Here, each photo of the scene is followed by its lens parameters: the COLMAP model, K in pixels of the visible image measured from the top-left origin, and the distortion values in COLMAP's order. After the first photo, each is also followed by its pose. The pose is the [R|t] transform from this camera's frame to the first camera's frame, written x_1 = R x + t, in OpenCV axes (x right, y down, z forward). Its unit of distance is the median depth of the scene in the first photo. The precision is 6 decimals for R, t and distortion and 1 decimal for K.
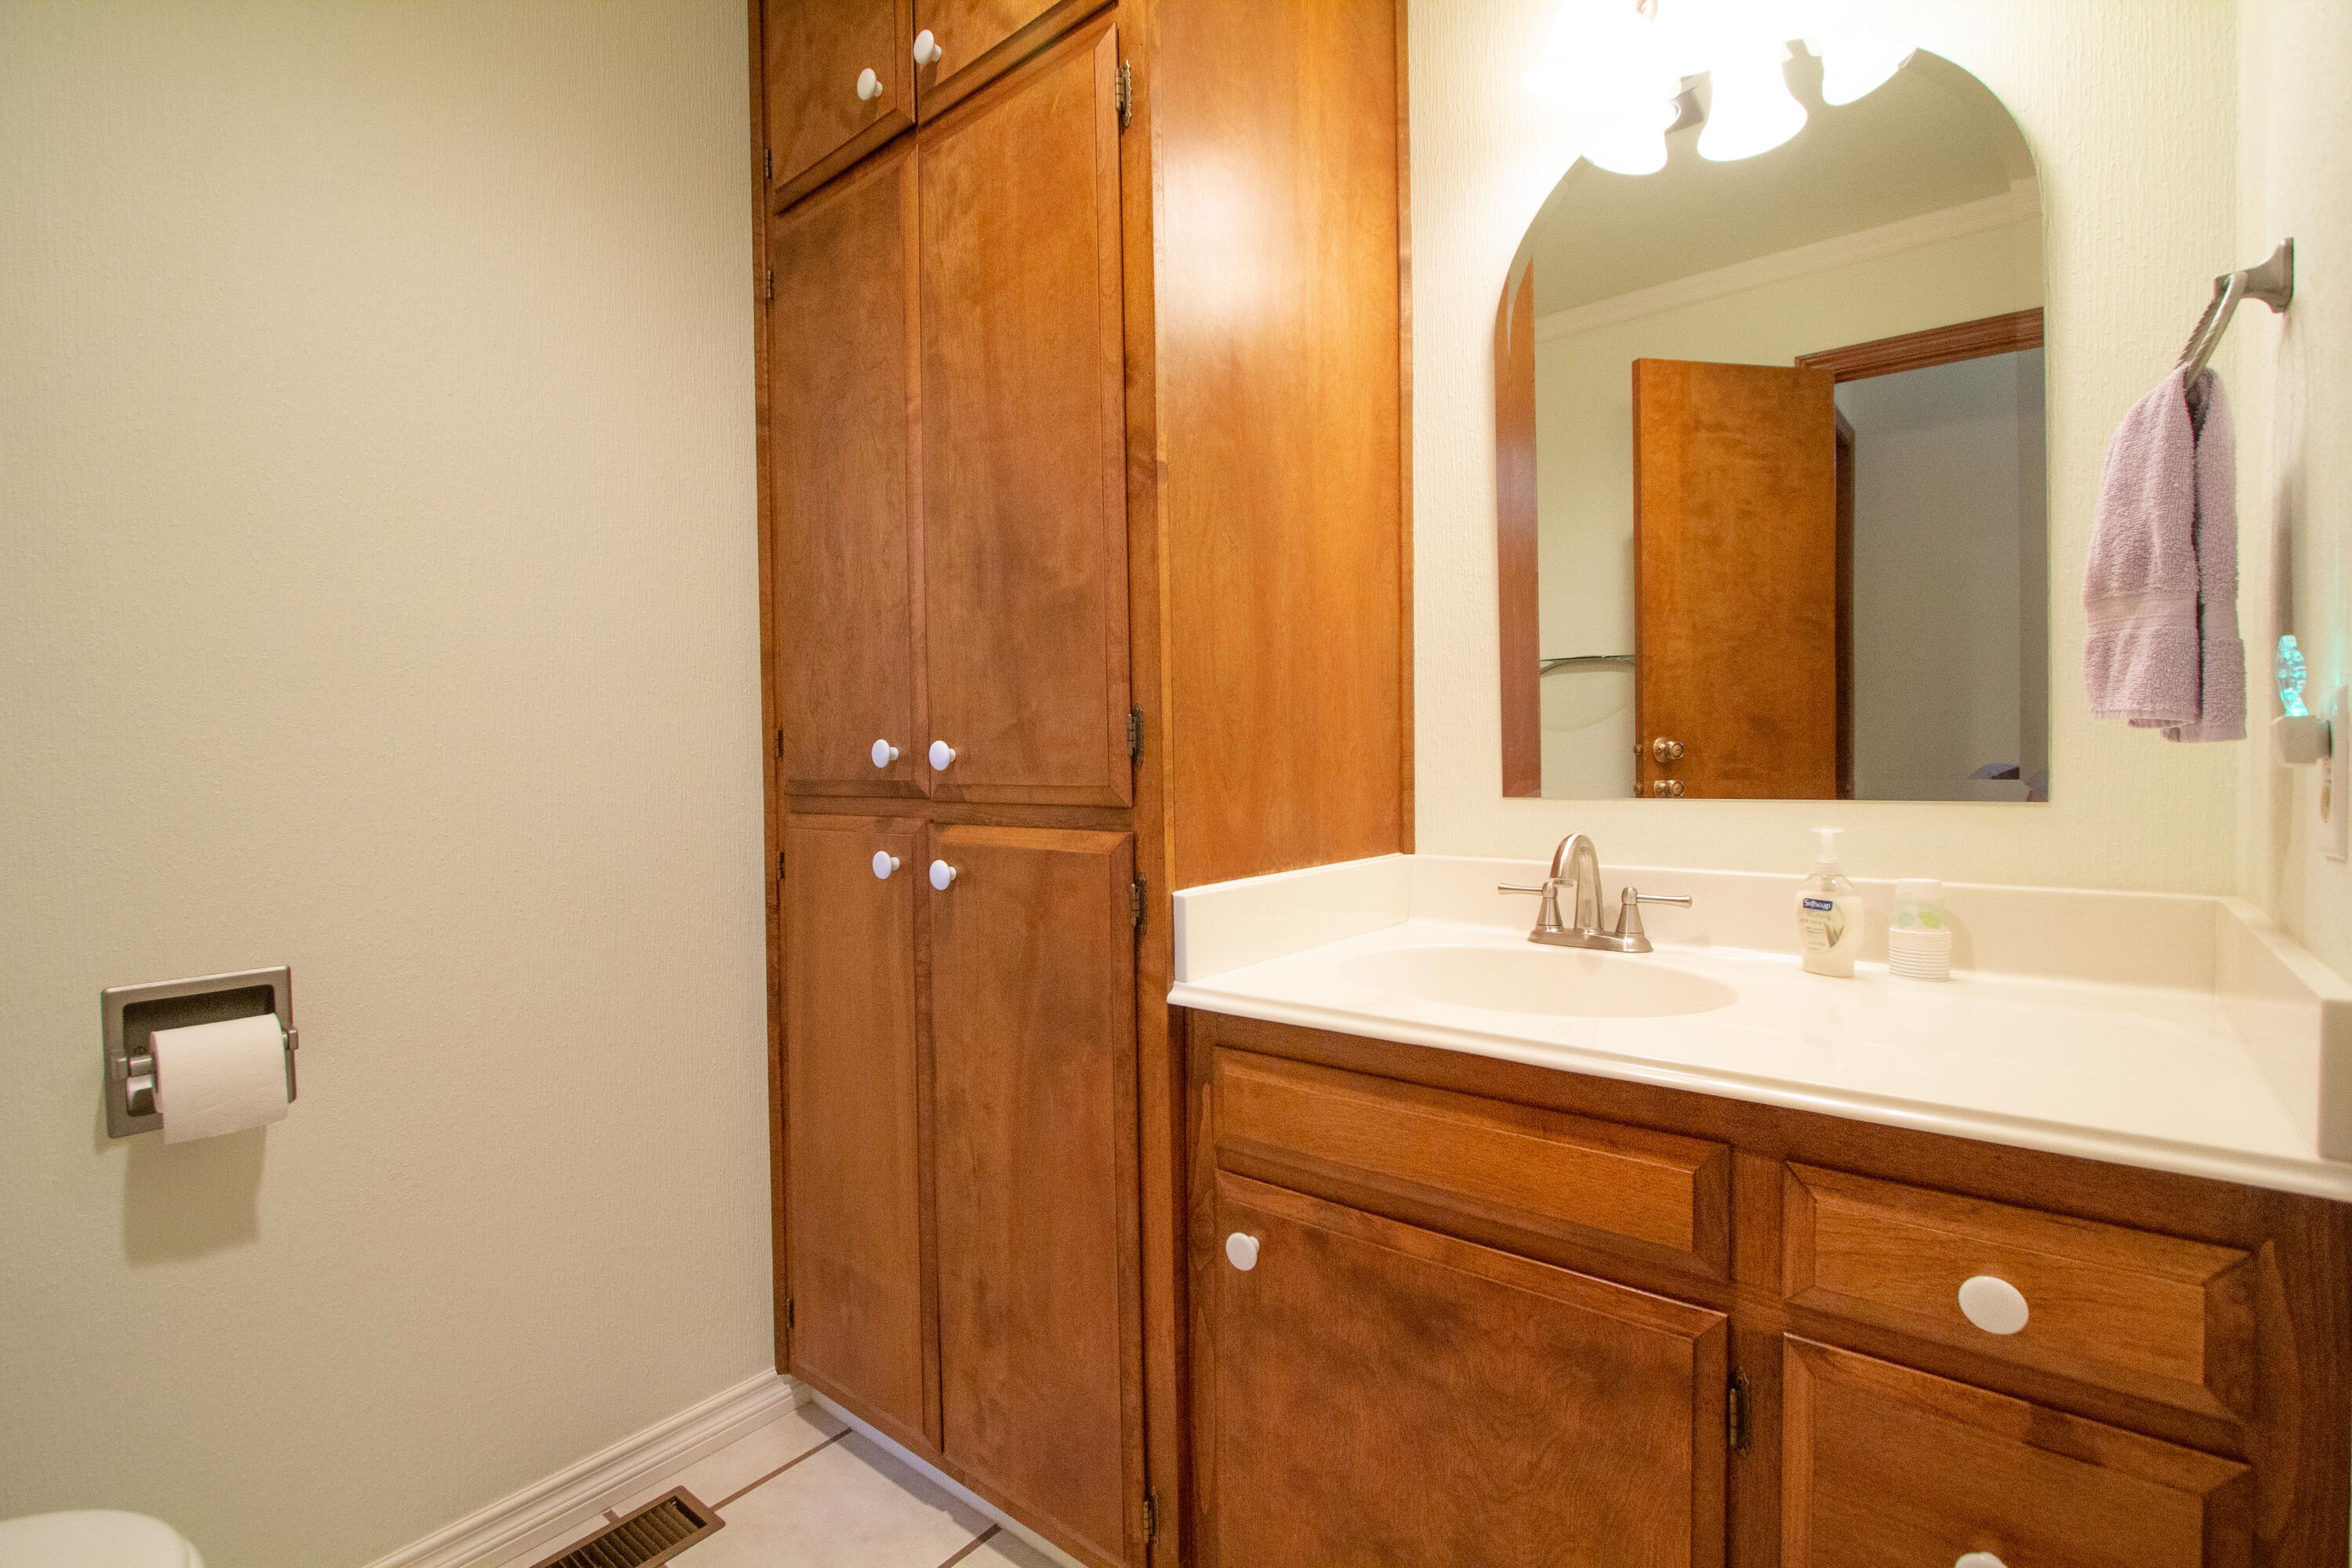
lens RADIAL K [[1070.8, 0, 1169.4], [0, 1070.8, 776.5], [0, 0, 1]] dist [-0.016463, 0.002399]
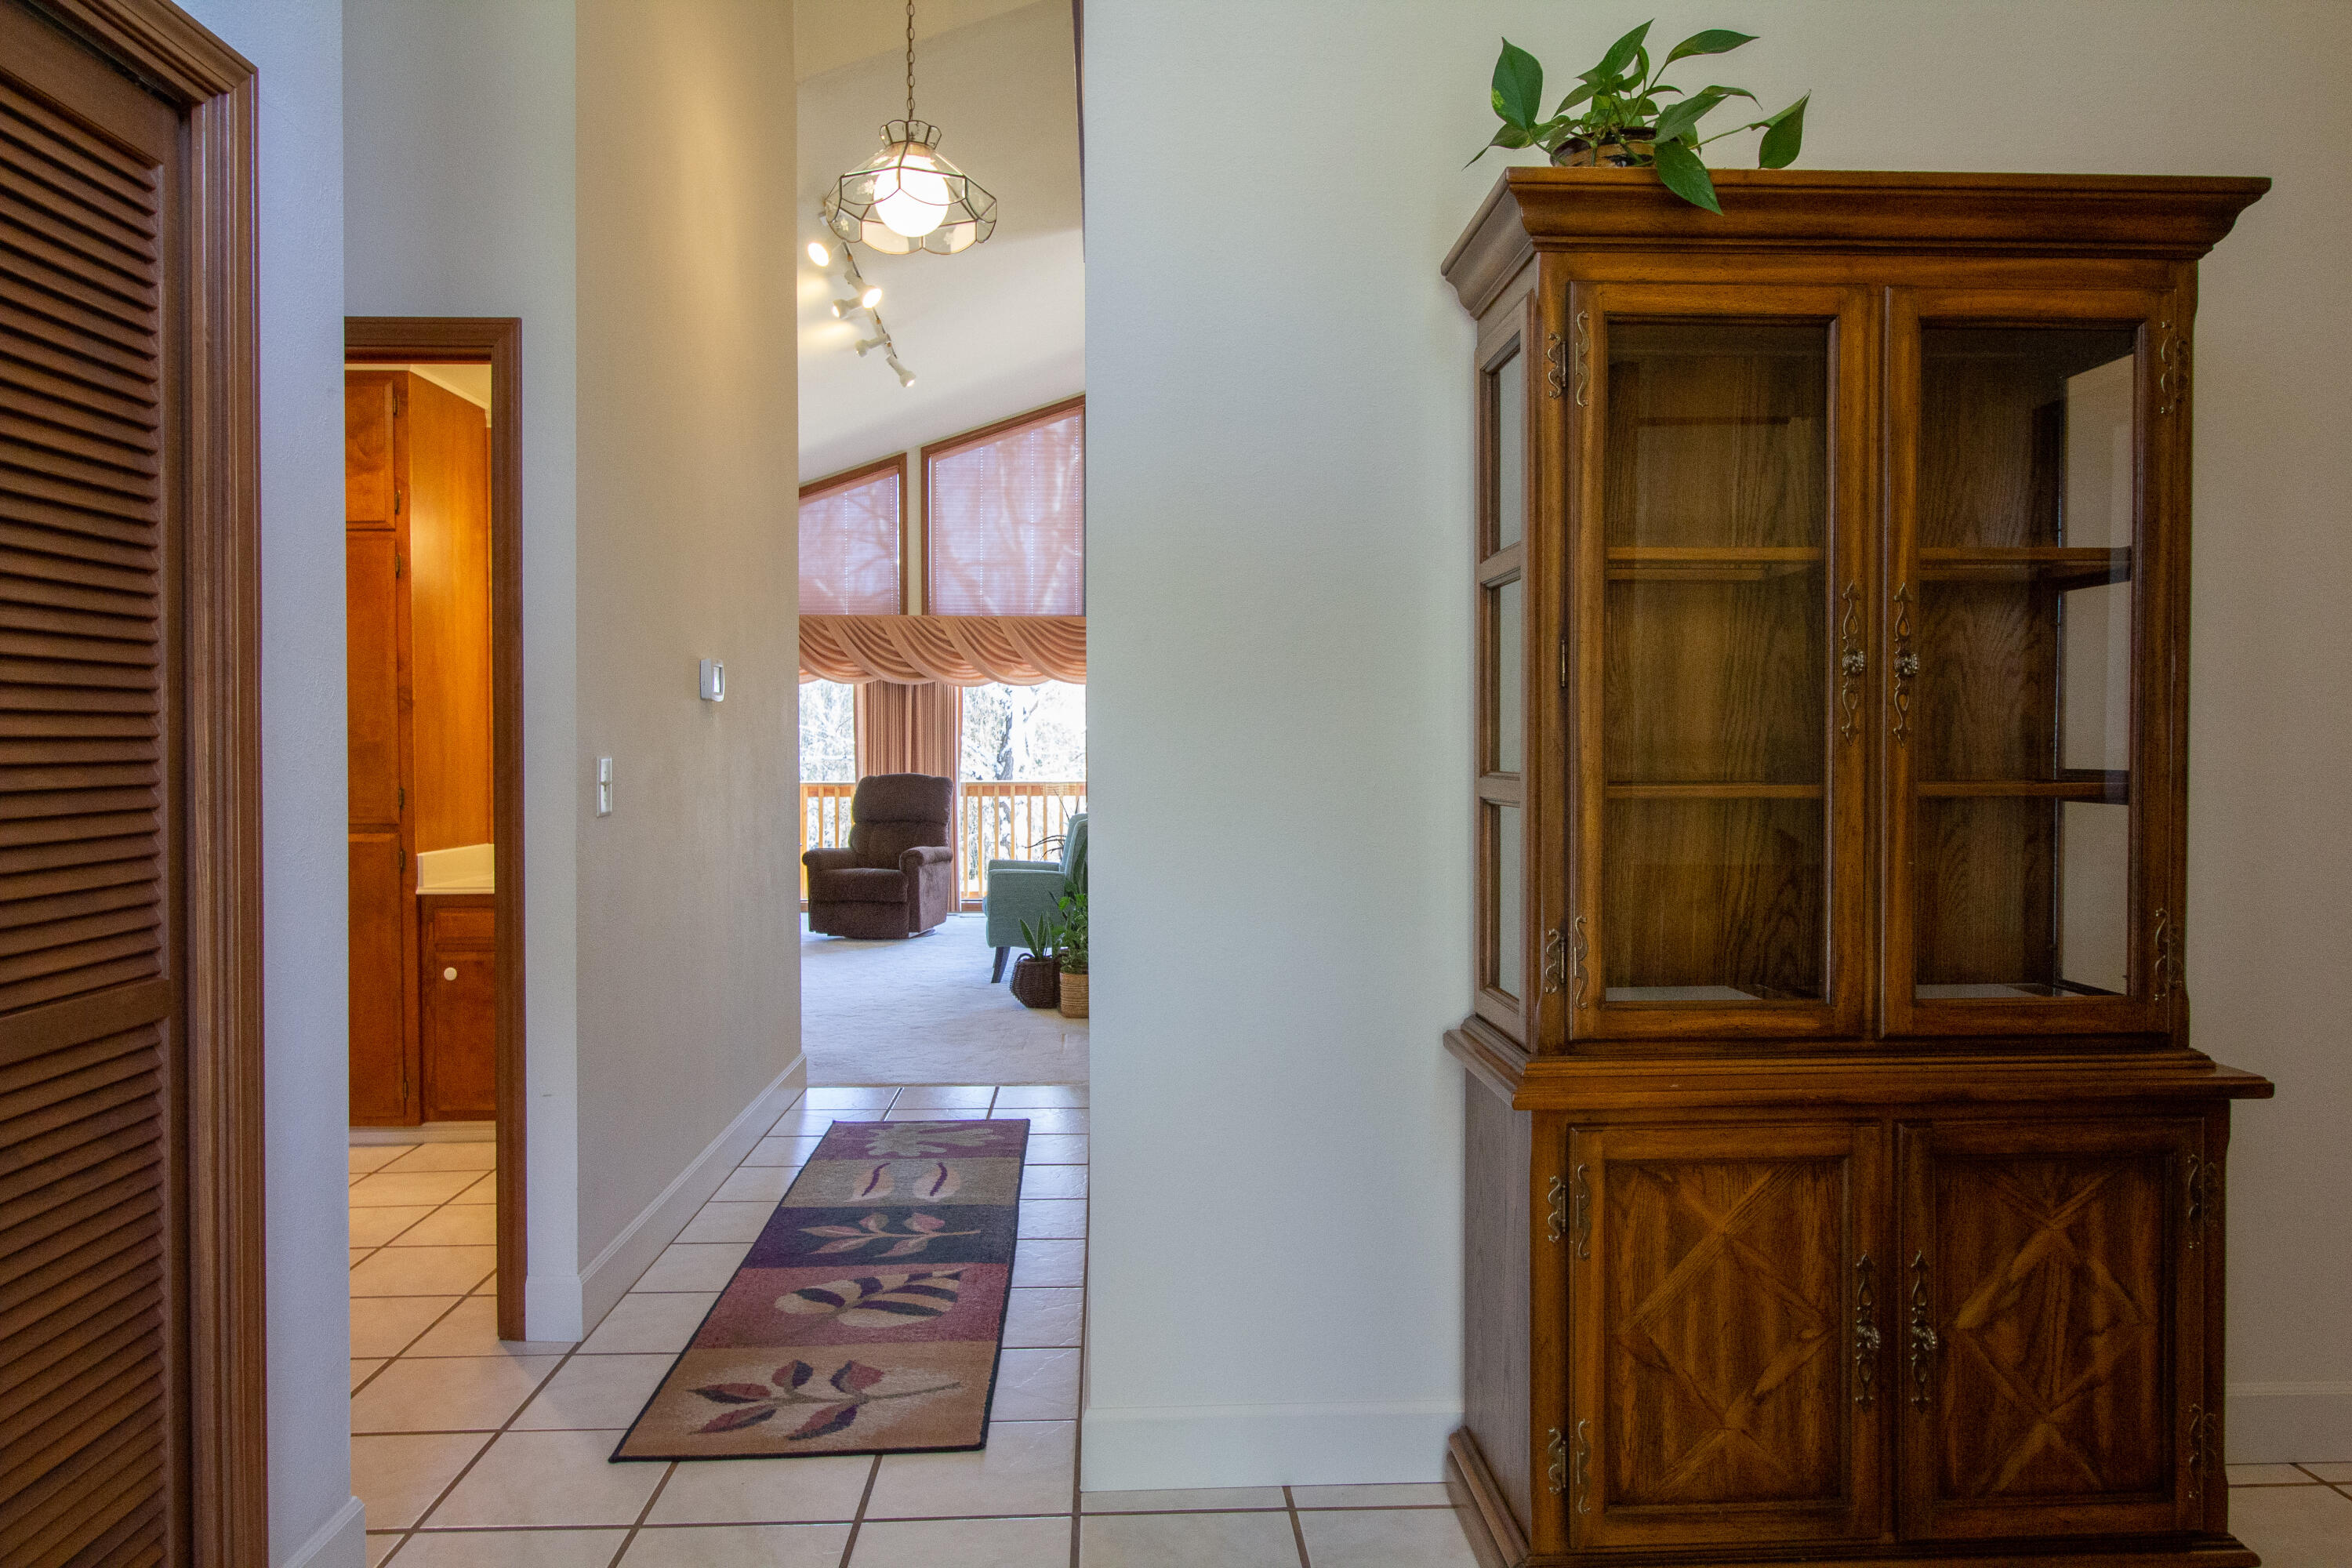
lens RADIAL K [[1544.3, 0, 1178.7], [0, 1544.3, 777.9], [0, 0, 1]] dist [-0.002336, -0.000261]
pose [[0.745998, -0.001929, 0.665946, -1.148097], [0.004630, 0.999987, -0.002290, -0.068998], [-0.665932, 0.004791, 0.745997, -3.186572]]
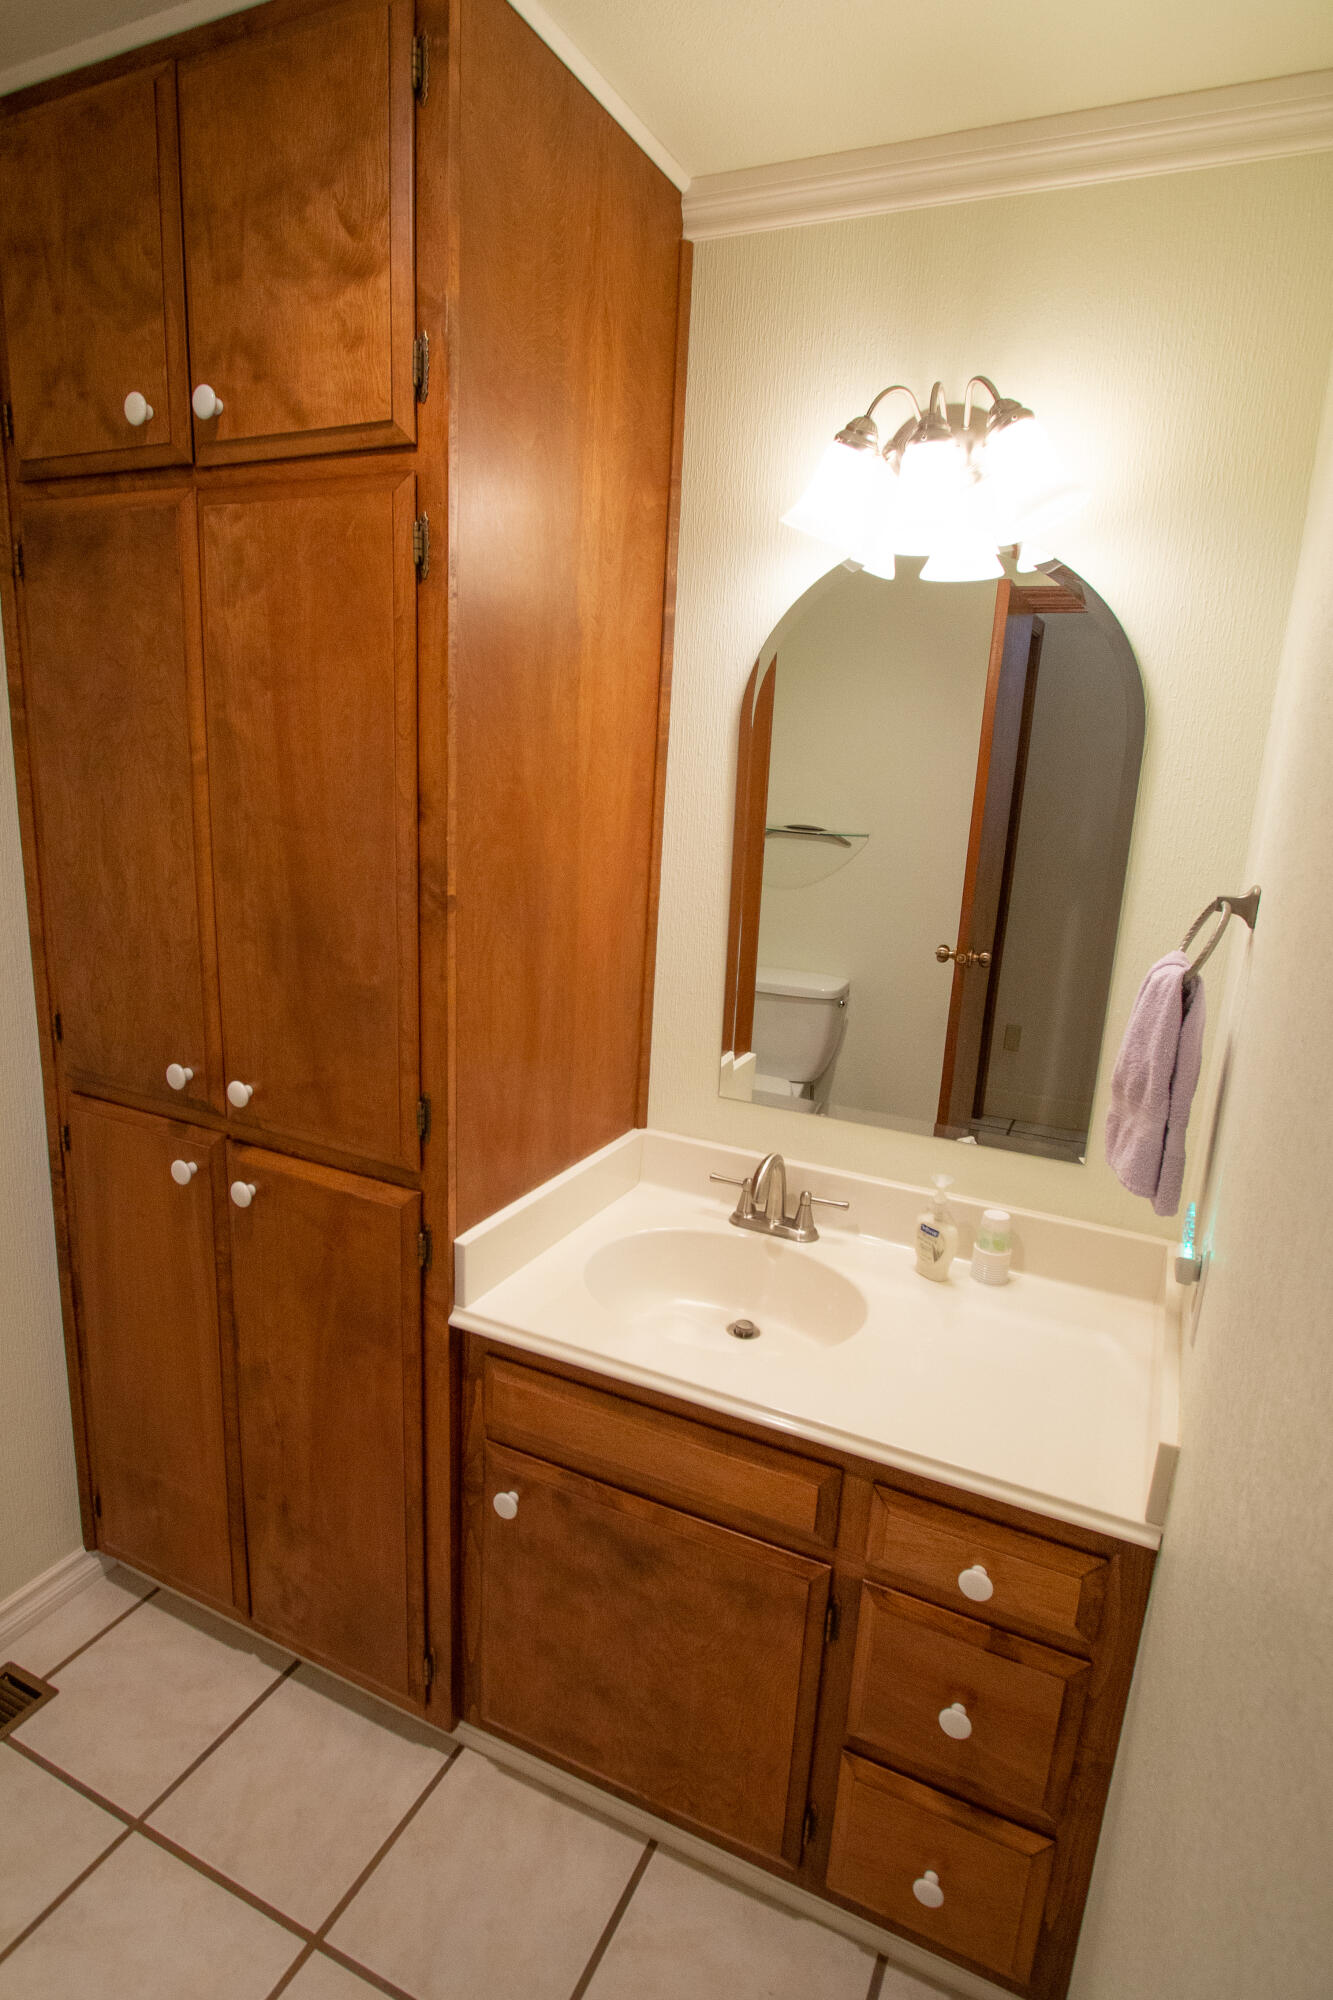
lens RADIAL K [[1048.8, 0, 672.8], [0, 1048.8, 1002.8], [0, 0, 1]] dist [-0.014586, 0.000641]
pose [[0.967562, 0.006728, 0.252545, -0.057964], [-0.060493, 0.976735, 0.205741, -0.408213], [-0.245285, -0.214345, 0.945458, -0.136421]]
